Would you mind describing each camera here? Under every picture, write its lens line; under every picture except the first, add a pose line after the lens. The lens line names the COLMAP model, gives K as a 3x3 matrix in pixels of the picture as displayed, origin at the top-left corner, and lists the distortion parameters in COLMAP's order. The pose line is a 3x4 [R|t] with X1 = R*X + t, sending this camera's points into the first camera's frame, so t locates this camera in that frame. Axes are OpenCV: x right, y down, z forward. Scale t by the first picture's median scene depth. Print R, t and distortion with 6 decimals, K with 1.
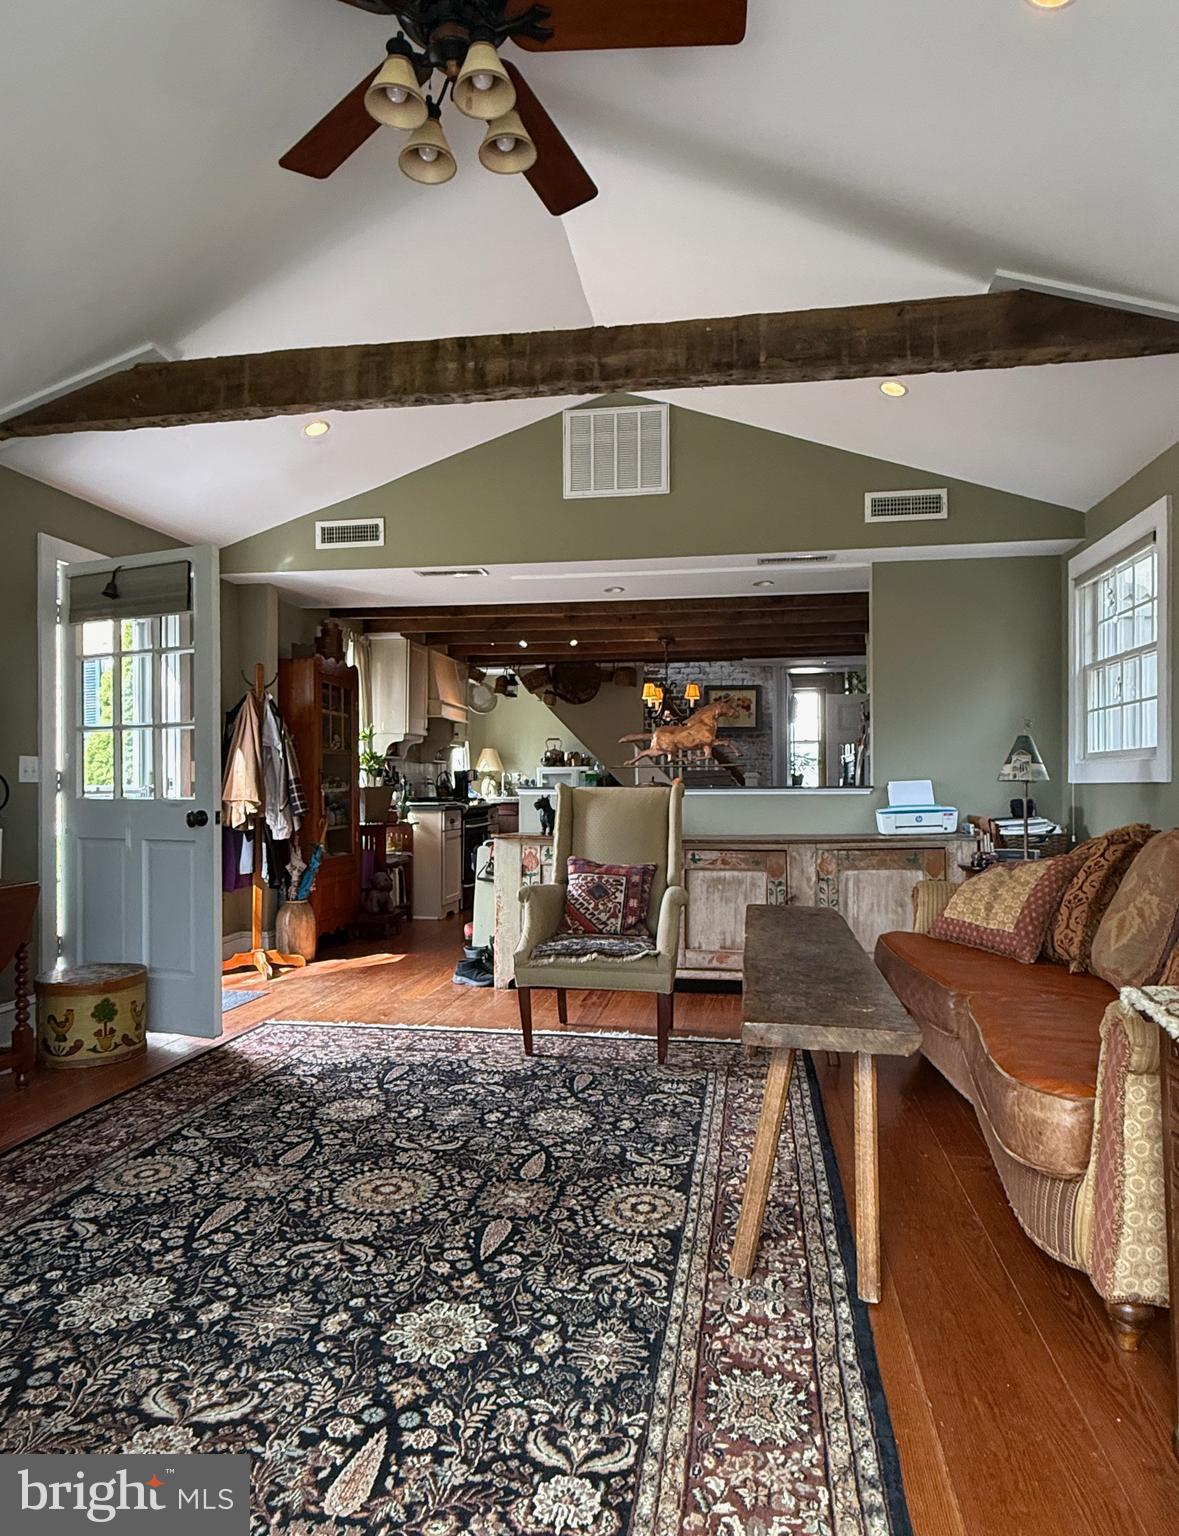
lens RADIAL K [[945.4, 0, 588.9], [0, 945.4, 771.6], [0, 0, 1]] dist [0.000024, 0.000000]
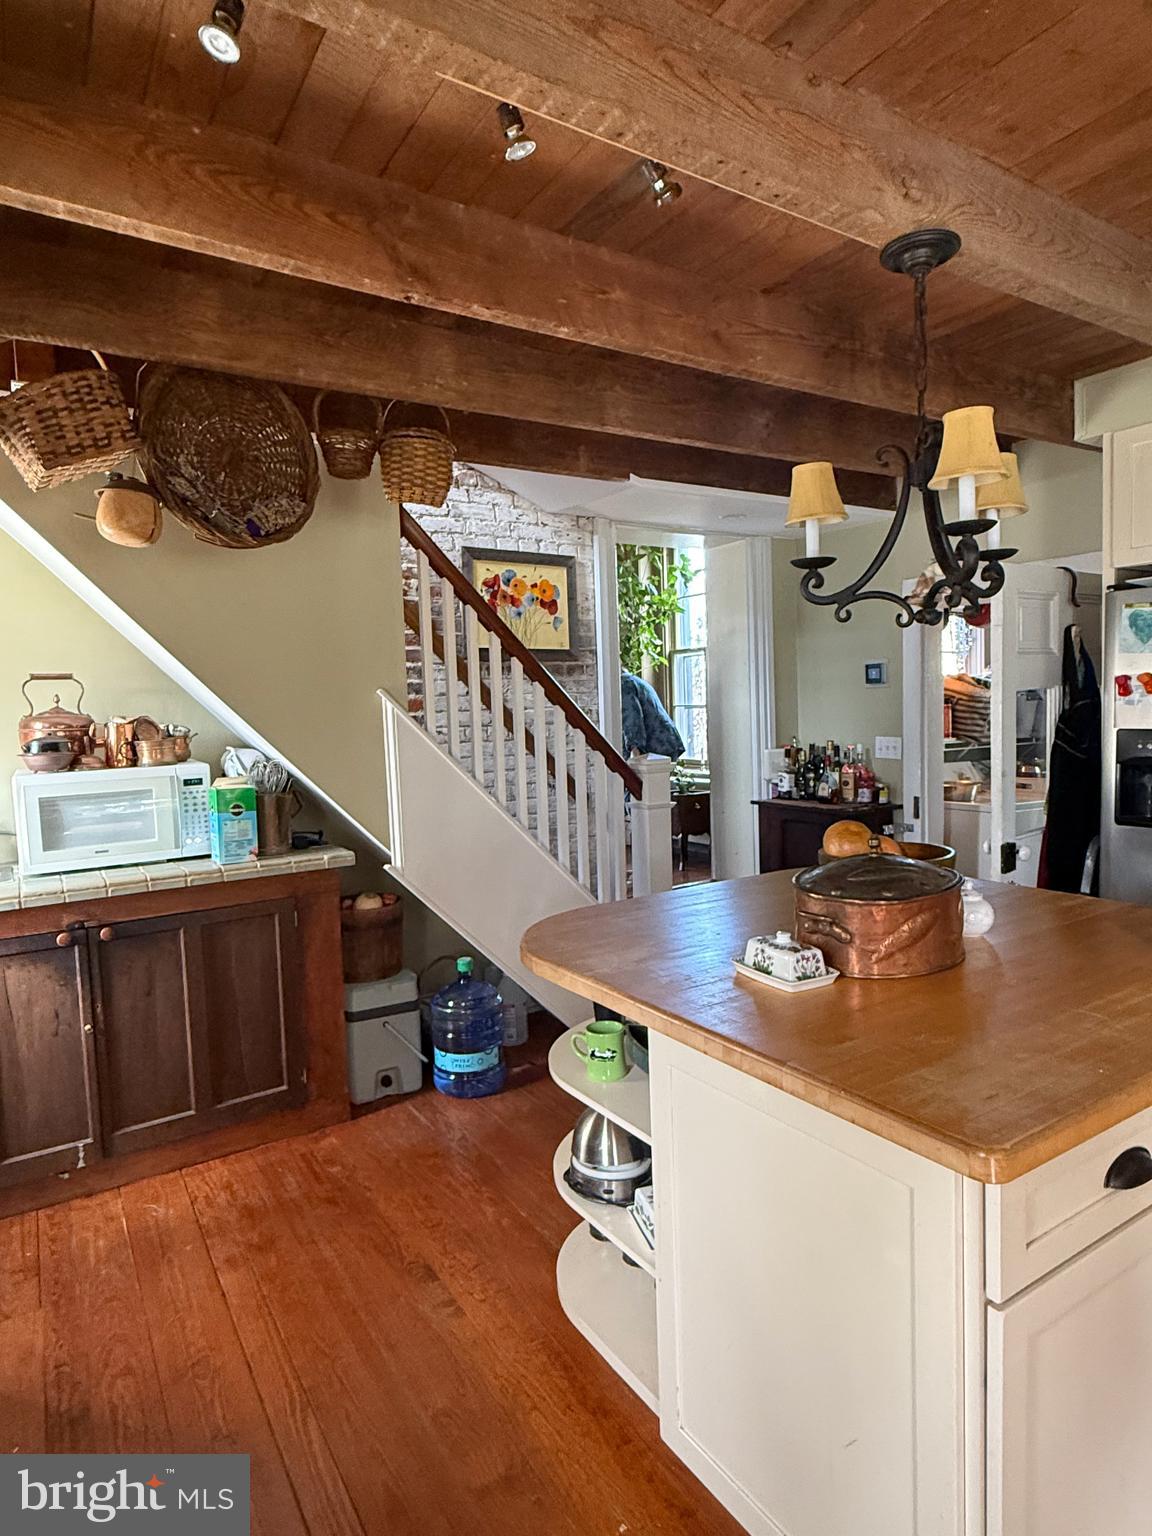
lens RADIAL K [[886.2, 0, 576.9], [0, 886.2, 770.3], [0, 0, 1]] dist [0.000364, 0.000013]
pose [[0.742767, -0.068976, 0.665988, -0.103457], [0.030022, 0.997110, 0.069787, -0.019849], [-0.668877, -0.031842, 0.742691, 0.684285]]
